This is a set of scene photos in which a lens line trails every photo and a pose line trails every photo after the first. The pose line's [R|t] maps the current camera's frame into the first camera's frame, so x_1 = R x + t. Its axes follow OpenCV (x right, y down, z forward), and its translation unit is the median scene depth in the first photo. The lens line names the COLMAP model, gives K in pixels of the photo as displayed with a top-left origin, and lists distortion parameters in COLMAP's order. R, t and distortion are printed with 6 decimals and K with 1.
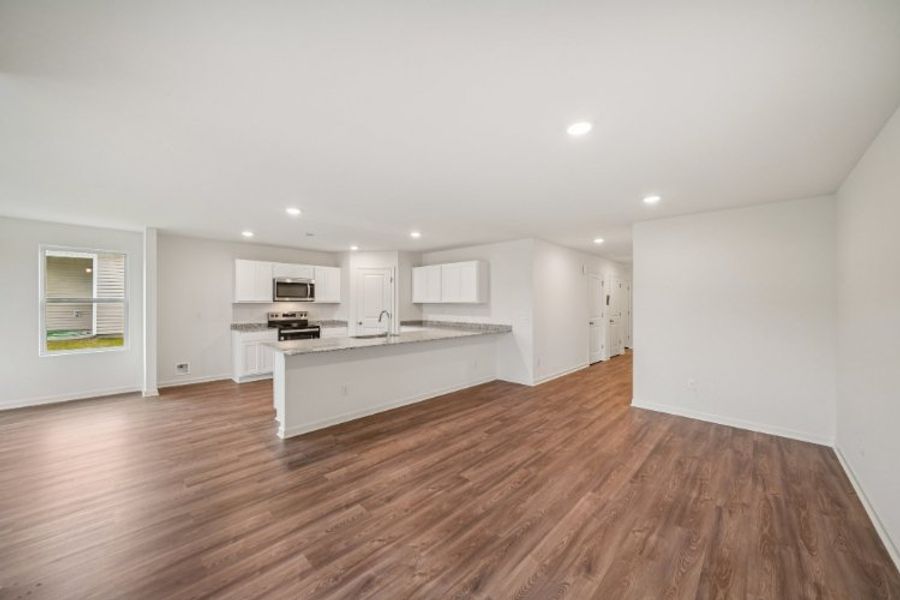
lens RADIAL K [[332.8, 0, 449.8], [0, 332.8, 303.8], [0, 0, 1]] dist [-0.010972, -0.000253]
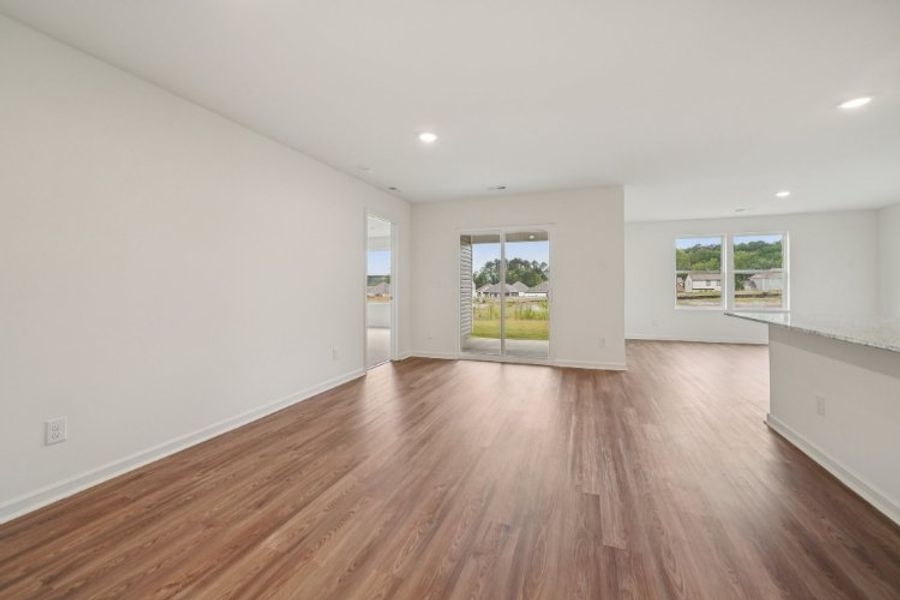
lens RADIAL K [[358.5, 0, 455.5], [0, 358.5, 285.0], [0, 0, 1]] dist [-0.003114, -0.000364]
pose [[-0.915356, -0.003098, -0.402633, 0.314720], [-0.004308, 0.999989, 0.002098, 0.040878], [0.402621, 0.003655, -0.915359, 0.854748]]
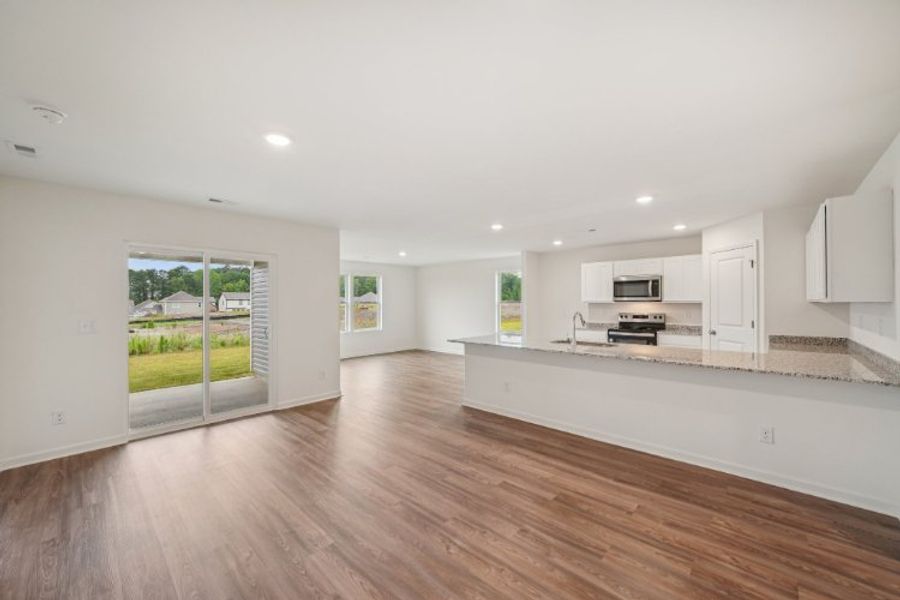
lens RADIAL K [[352.4, 0, 442.6], [0, 352.4, 304.9], [0, 0, 1]] dist [-0.008864, -0.000064]
pose [[-0.004446, 0.001699, -0.999989, 0.524152], [-0.000536, 0.999998, 0.001702, 0.001239], [0.999990, 0.000543, -0.004445, 0.527730]]
